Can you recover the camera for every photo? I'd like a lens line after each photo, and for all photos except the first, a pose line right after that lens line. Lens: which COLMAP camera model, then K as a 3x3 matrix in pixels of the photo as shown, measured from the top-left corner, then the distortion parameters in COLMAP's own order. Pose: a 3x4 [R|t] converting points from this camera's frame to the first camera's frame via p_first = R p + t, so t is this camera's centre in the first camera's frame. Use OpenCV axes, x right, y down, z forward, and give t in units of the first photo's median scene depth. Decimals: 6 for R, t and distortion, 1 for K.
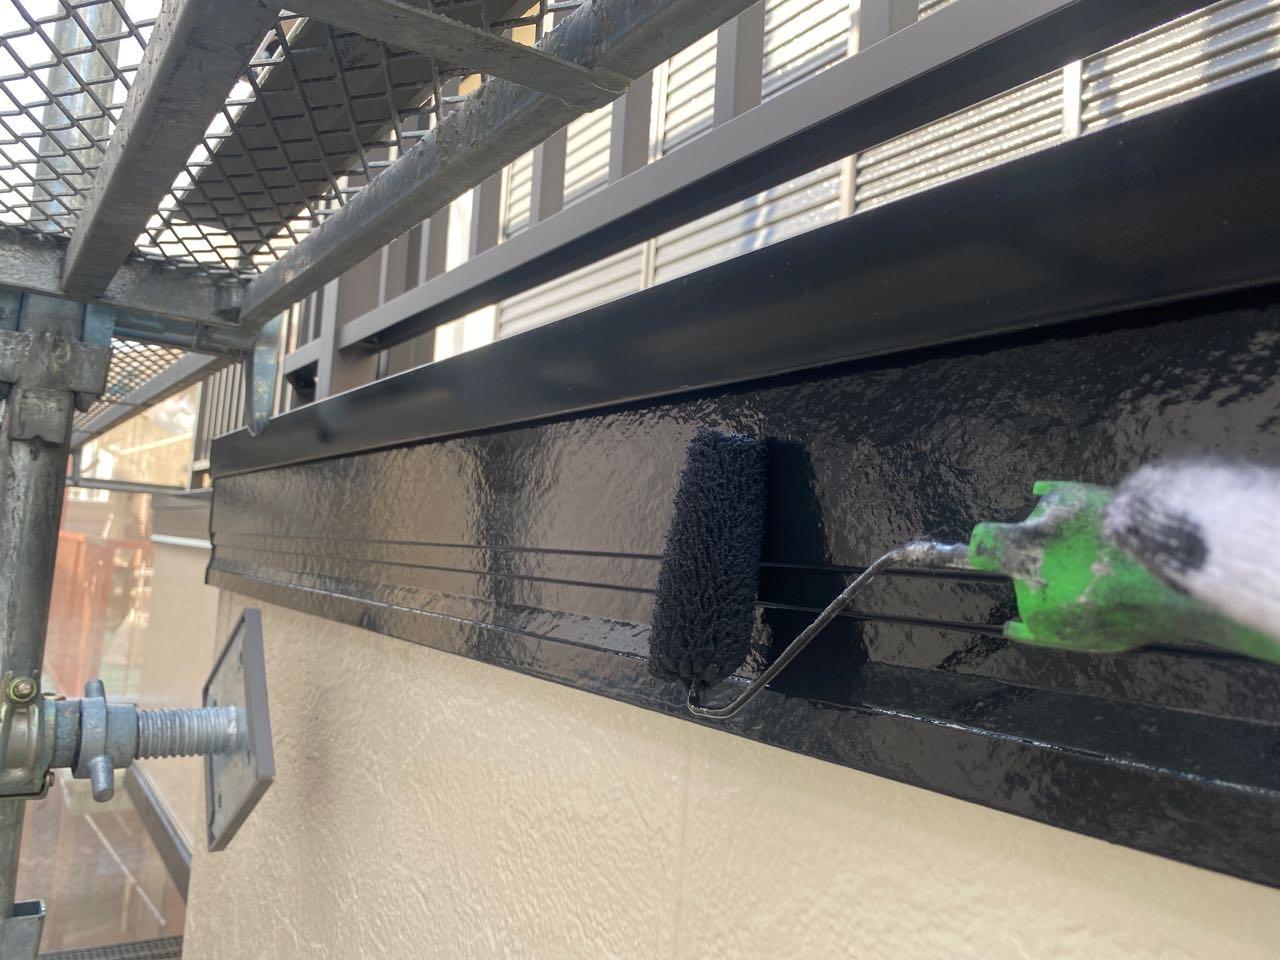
lens RADIAL K [[992.6, 0, 647.0], [0, 992.6, 458.0], [0, 0, 1]] dist [0.011133, -0.002977]
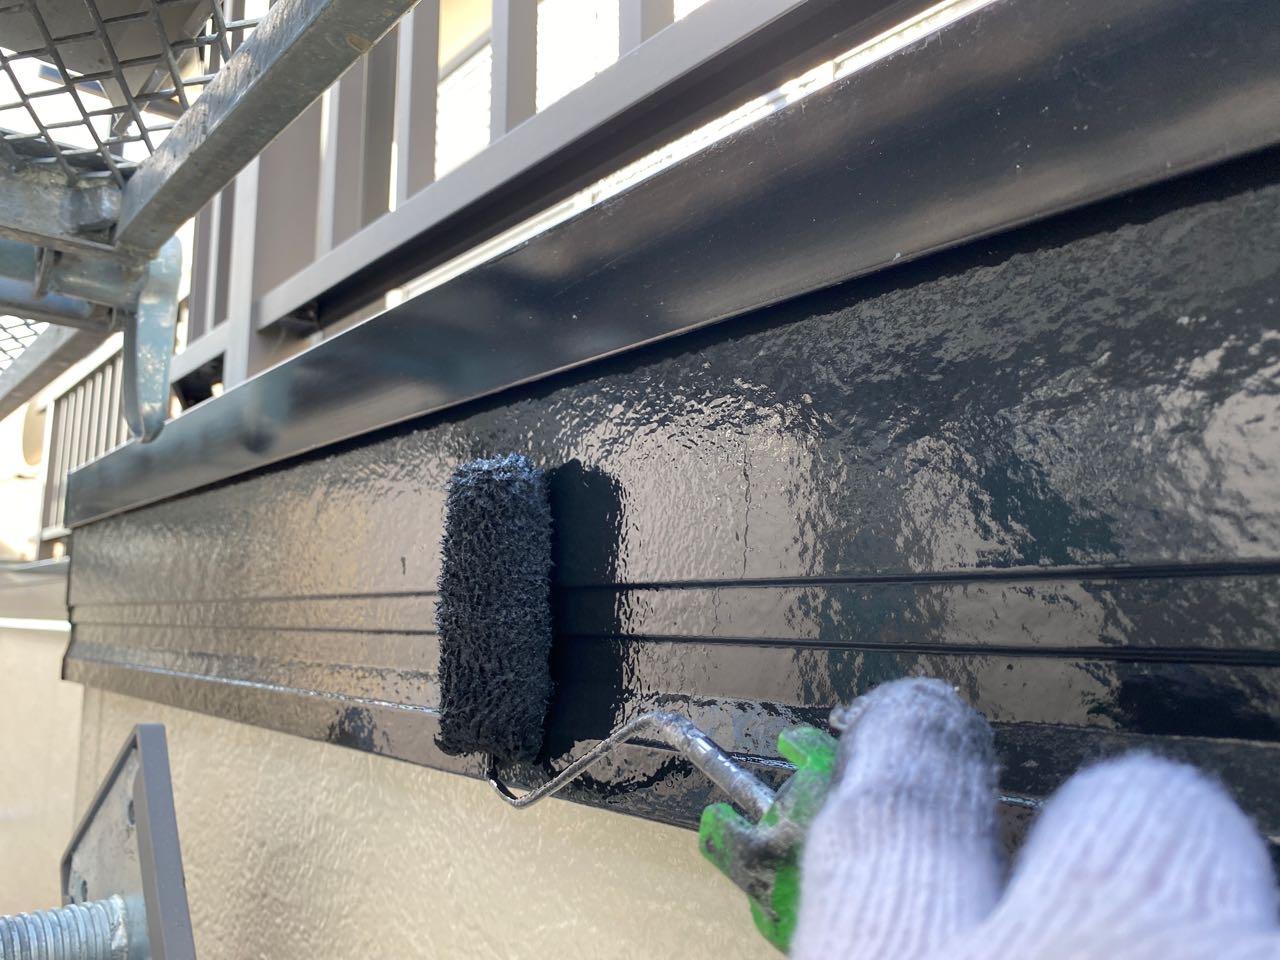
lens RADIAL K [[951.9, 0, 638.8], [0, 951.9, 443.3], [0, 0, 1]] dist [-0.003375, -0.004253]
pose [[0.989908, -0.049519, 0.132778, -0.162978], [0.058668, 0.996100, -0.065895, 0.037420], [-0.128997, 0.073020, 0.988953, 0.364685]]
